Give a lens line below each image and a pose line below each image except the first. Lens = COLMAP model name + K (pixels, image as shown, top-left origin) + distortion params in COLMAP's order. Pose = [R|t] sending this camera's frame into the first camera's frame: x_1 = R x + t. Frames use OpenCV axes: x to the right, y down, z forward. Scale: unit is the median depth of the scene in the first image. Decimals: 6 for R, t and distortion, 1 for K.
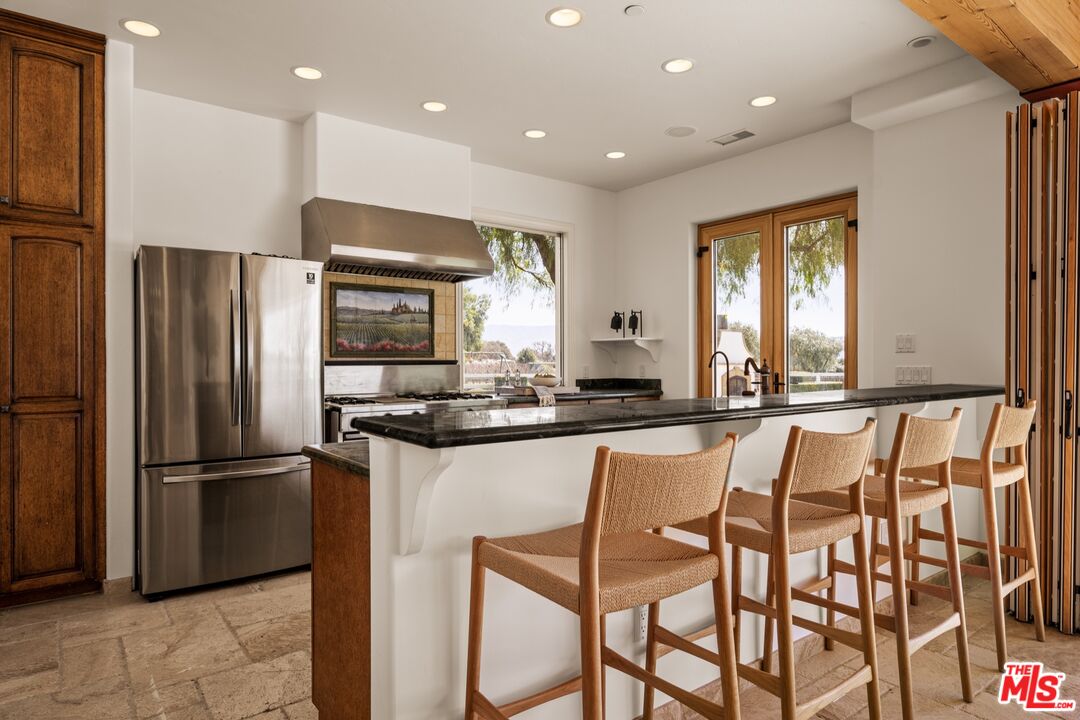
lens RADIAL K [[627.9, 0, 540.8], [0, 627.9, 361.5], [0, 0, 1]] dist [-0.004390, 0.002879]
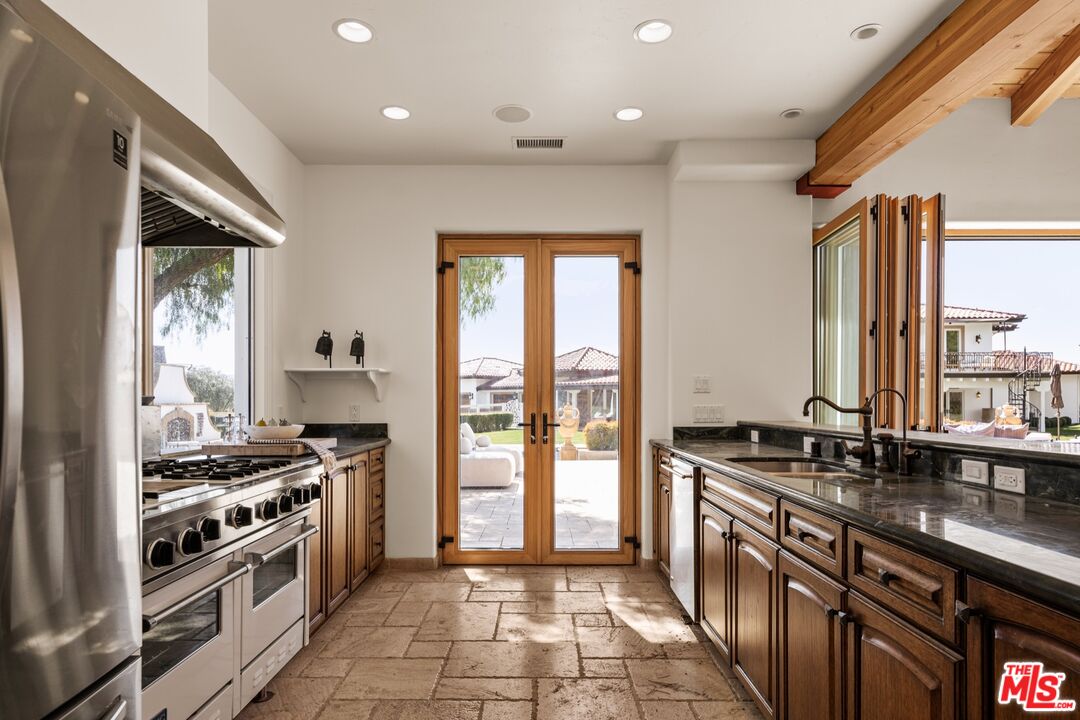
lens RADIAL K [[627.9, 0, 532.1], [0, 627.9, 401.8], [0, 0, 1]] dist [-0.004390, 0.002879]
pose [[0.608899, 0.003030, 0.793242, -0.395655], [-0.002730, 0.999995, -0.001724, 0.003262], [-0.793243, -0.001116, 0.608904, 0.488445]]
